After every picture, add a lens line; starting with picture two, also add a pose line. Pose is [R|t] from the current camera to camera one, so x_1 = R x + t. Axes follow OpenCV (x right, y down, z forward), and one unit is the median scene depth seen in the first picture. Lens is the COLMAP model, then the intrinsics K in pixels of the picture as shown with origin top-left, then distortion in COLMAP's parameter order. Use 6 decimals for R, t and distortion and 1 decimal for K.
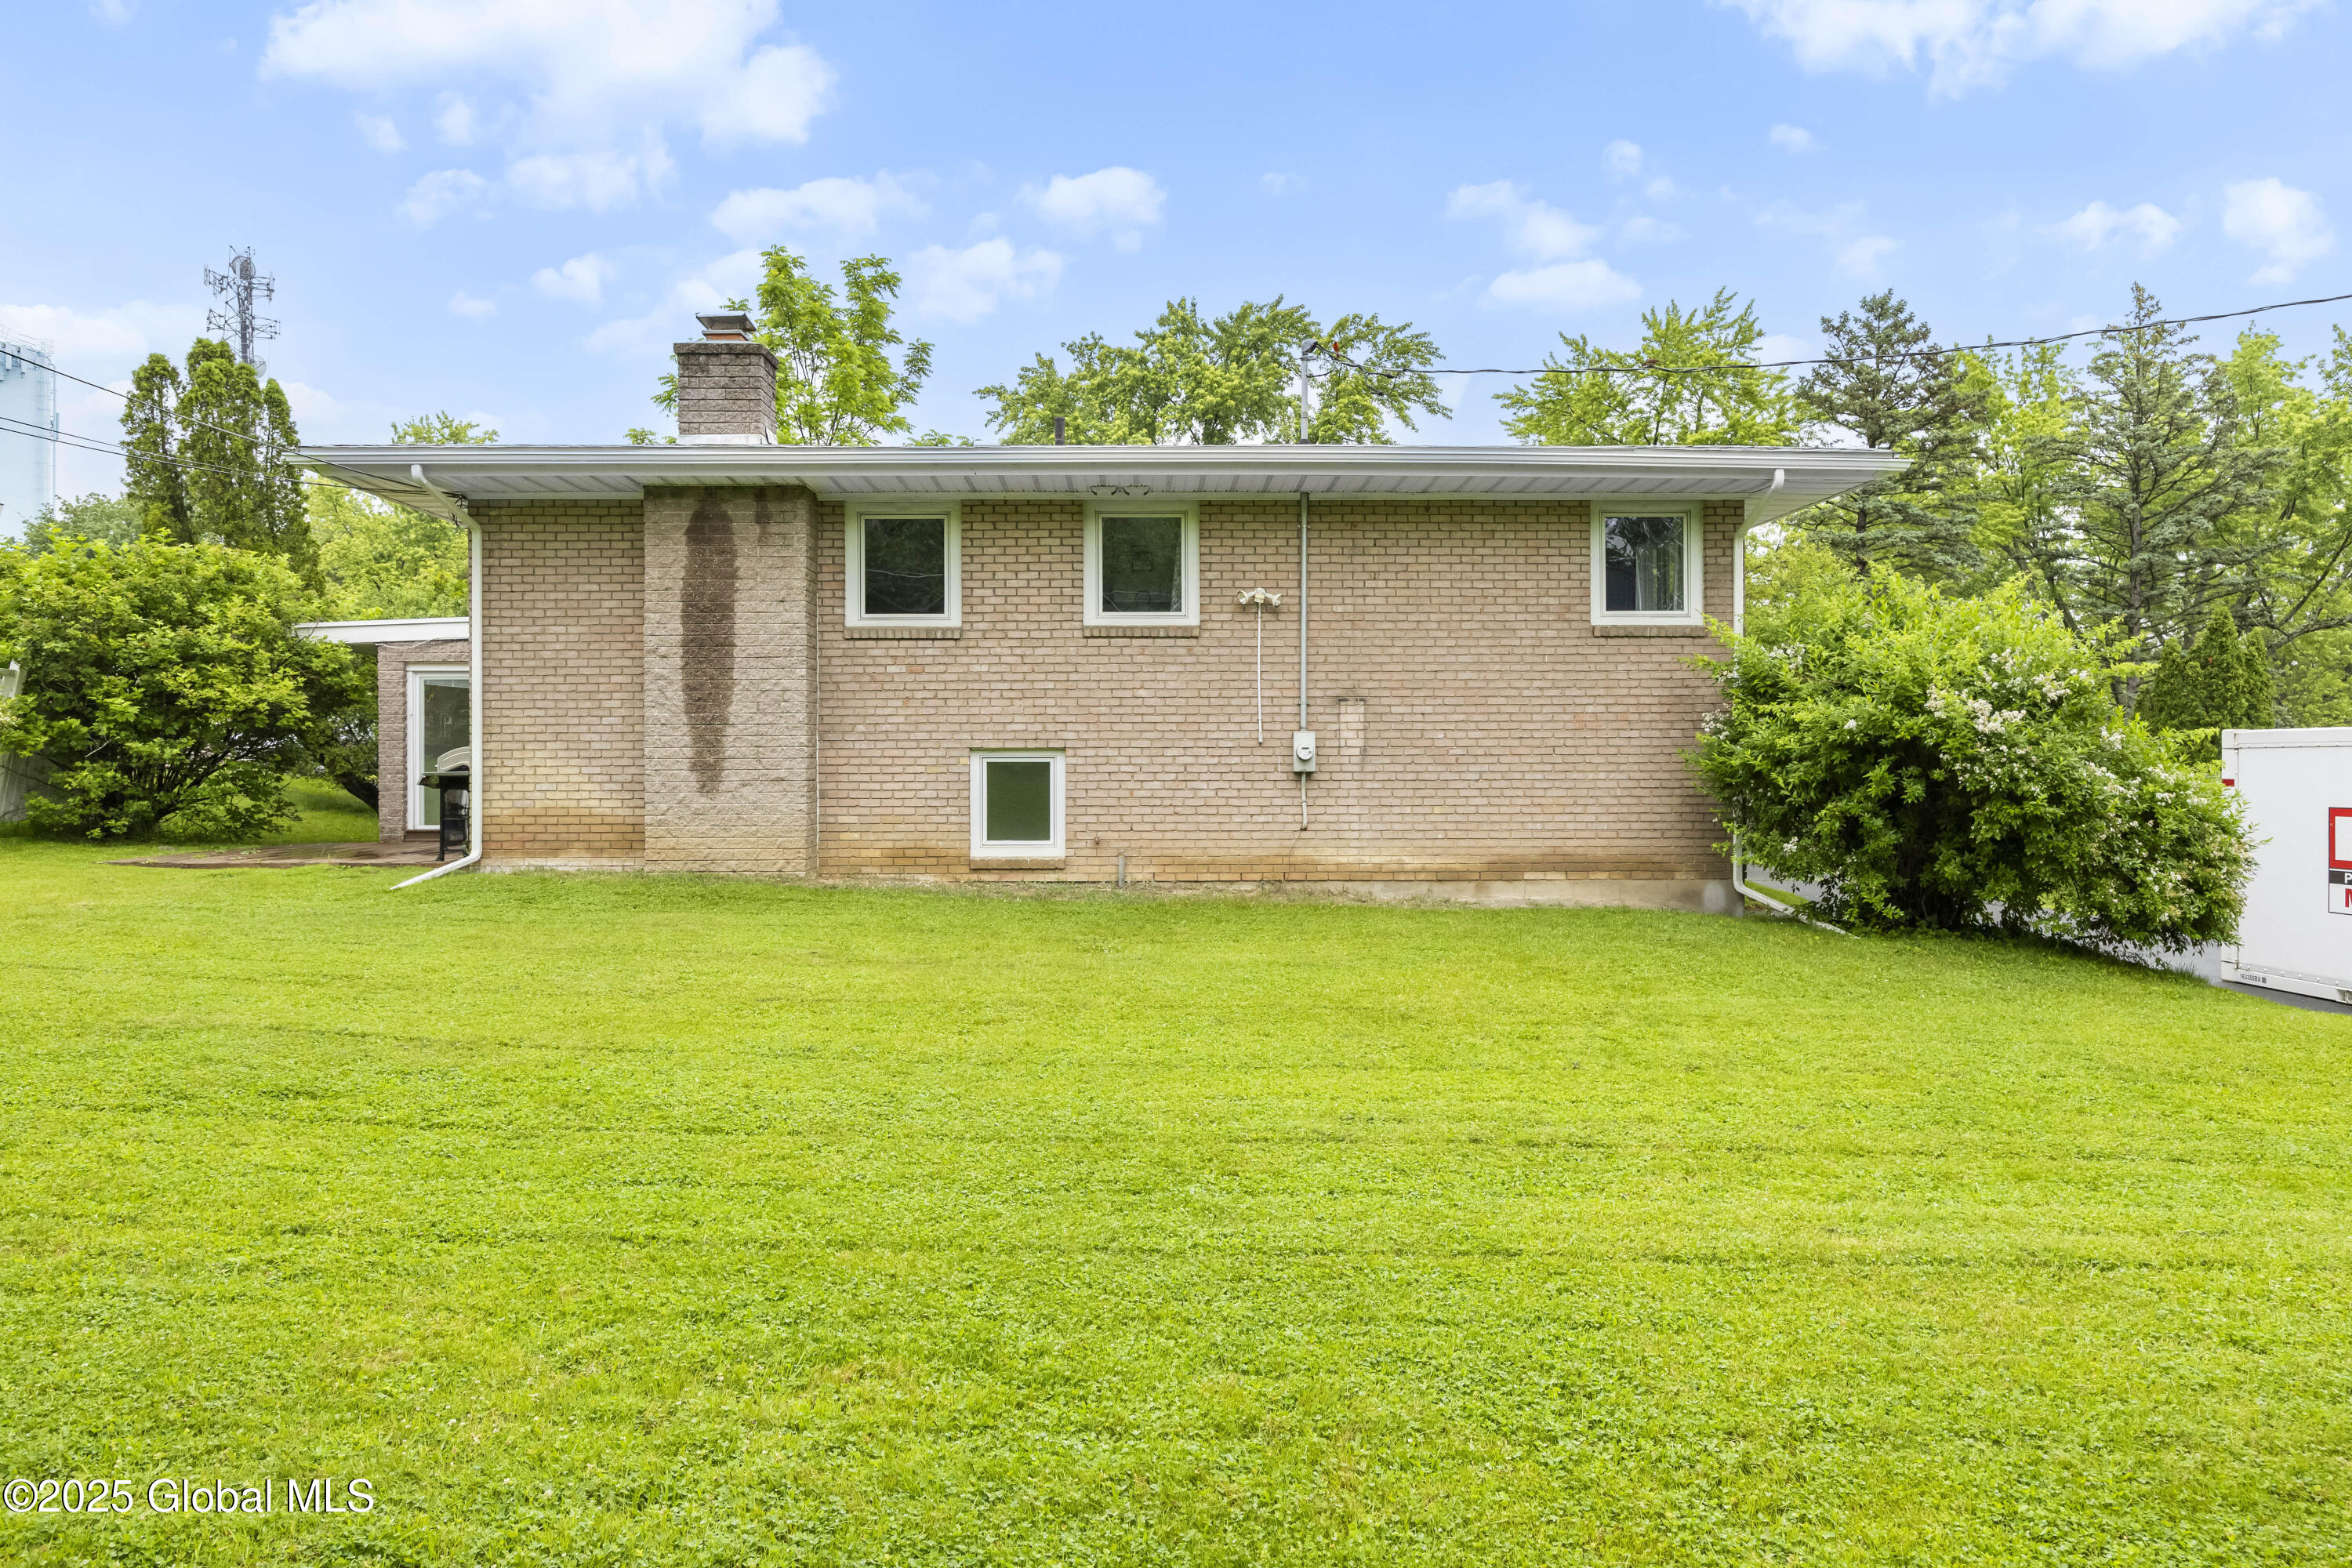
lens RADIAL K [[1374.7, 0, 1176.0], [0, 1374.7, 784.0], [0, 0, 1]] dist [-0.003741, -0.000149]
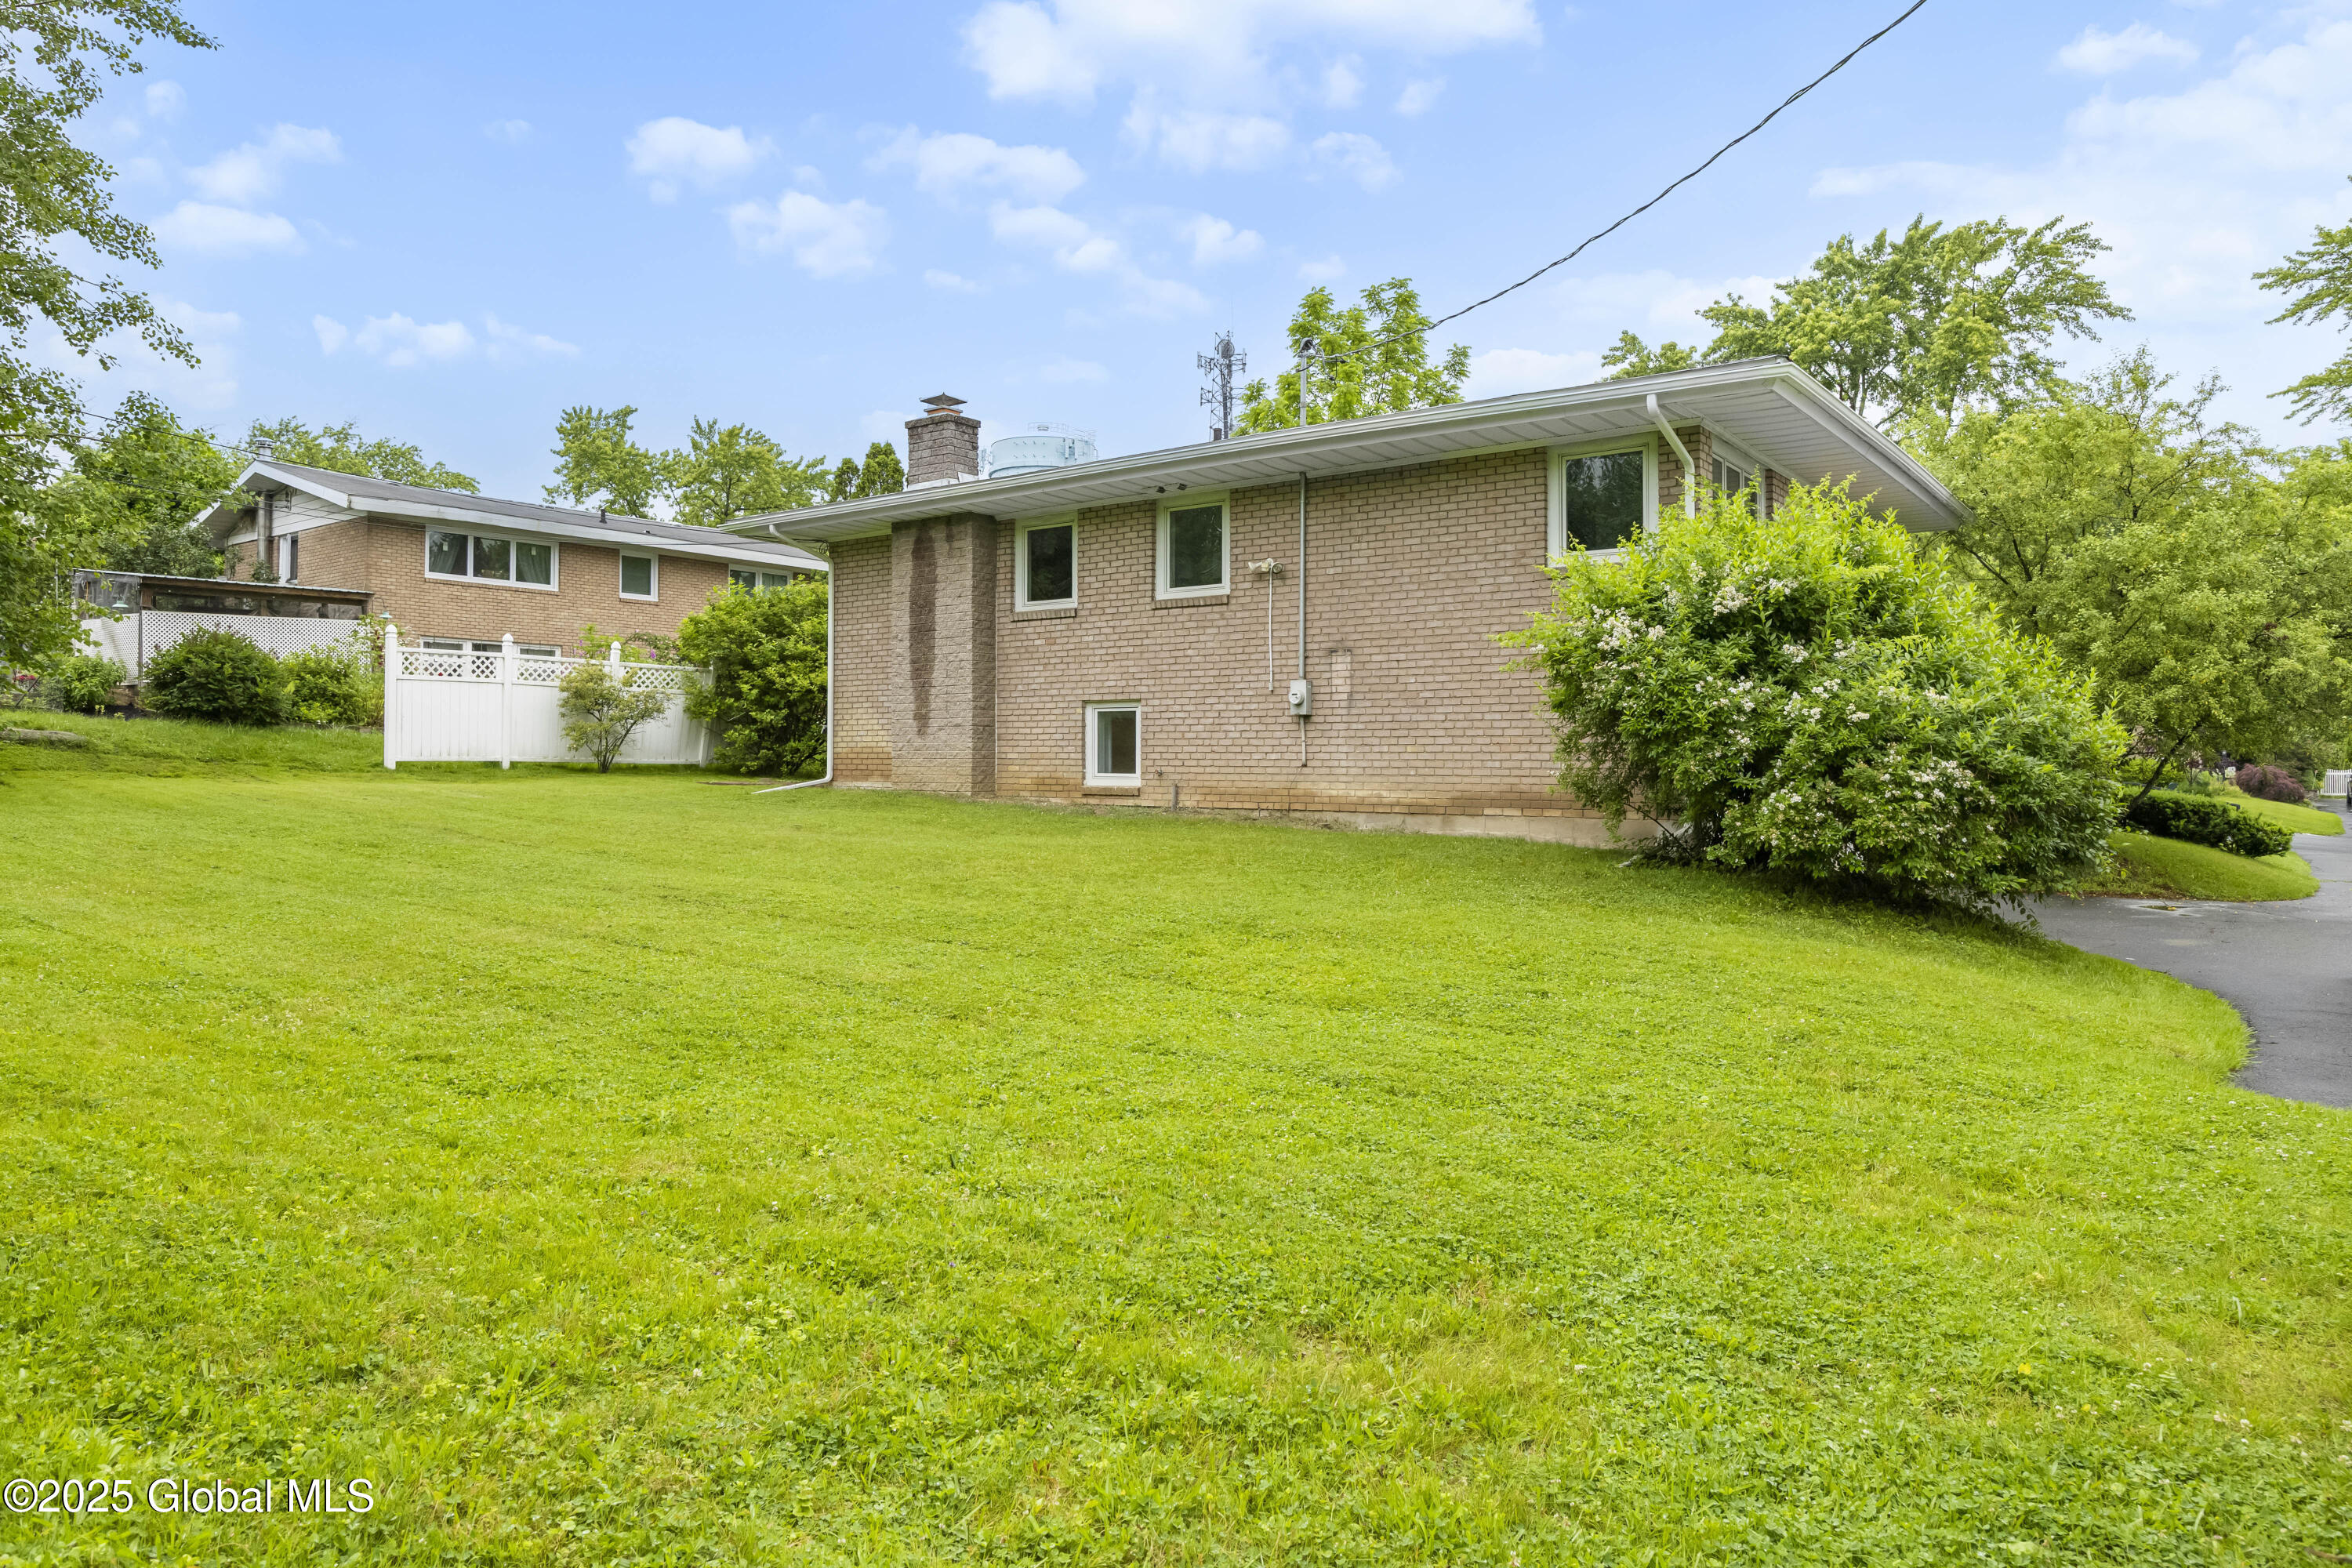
lens RADIAL K [[1374.7, 0, 1176.0], [0, 1374.7, 784.0], [0, 0, 1]] dist [-0.003741, -0.000149]
pose [[0.805461, 0.015152, -0.592454, 0.687525], [-0.014592, 0.999877, 0.005735, 0.043364], [0.592468, 0.004026, 0.805584, 0.012073]]
